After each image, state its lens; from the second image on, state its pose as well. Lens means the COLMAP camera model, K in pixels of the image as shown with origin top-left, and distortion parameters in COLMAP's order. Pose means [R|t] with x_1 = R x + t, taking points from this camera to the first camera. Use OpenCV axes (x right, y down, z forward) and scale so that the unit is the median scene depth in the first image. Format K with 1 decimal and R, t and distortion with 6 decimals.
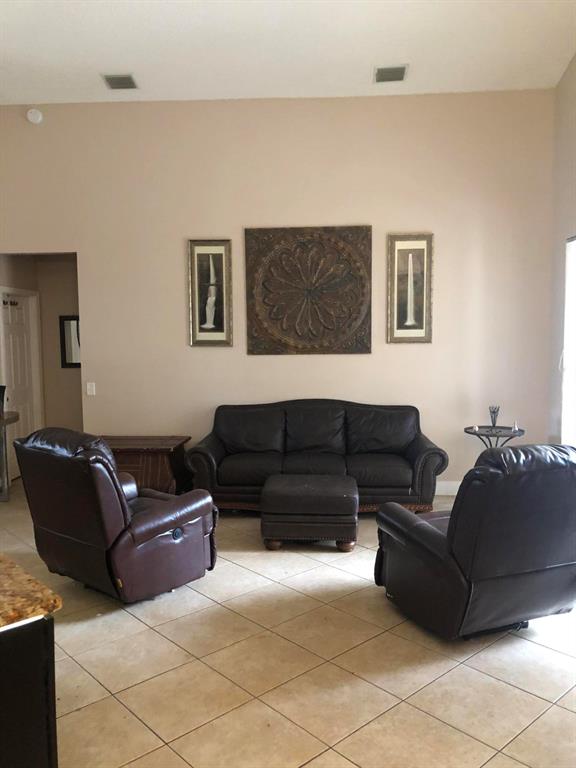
lens RADIAL K [[636.4, 0, 285.0], [0, 636.4, 389.4], [0, 0, 1]] dist [0.034829, -0.042101]
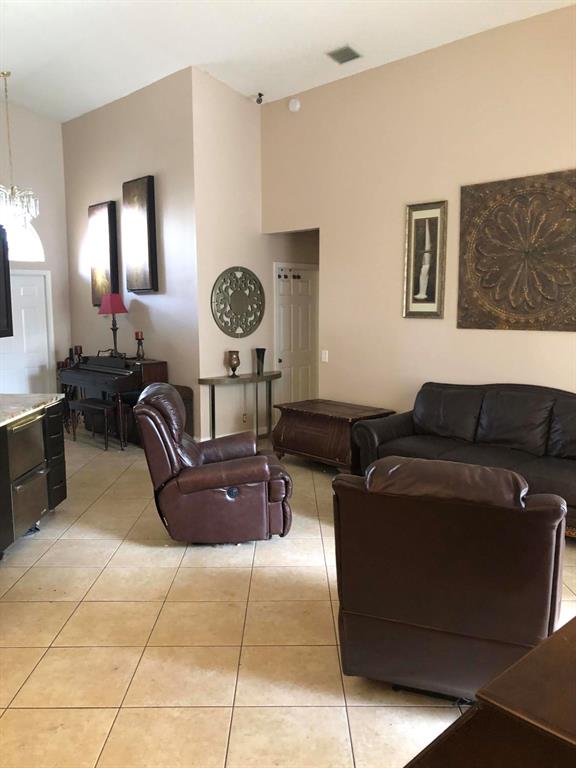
lens RADIAL K [[636.4, 0, 284.4], [0, 636.4, 383.4], [0, 0, 1]] dist [0.034829, -0.042101]
pose [[0.737409, 0.090920, -0.669300, 0.376010], [-0.065548, 0.995855, 0.063061, -0.018205], [0.672259, -0.002631, 0.740312, 0.171625]]
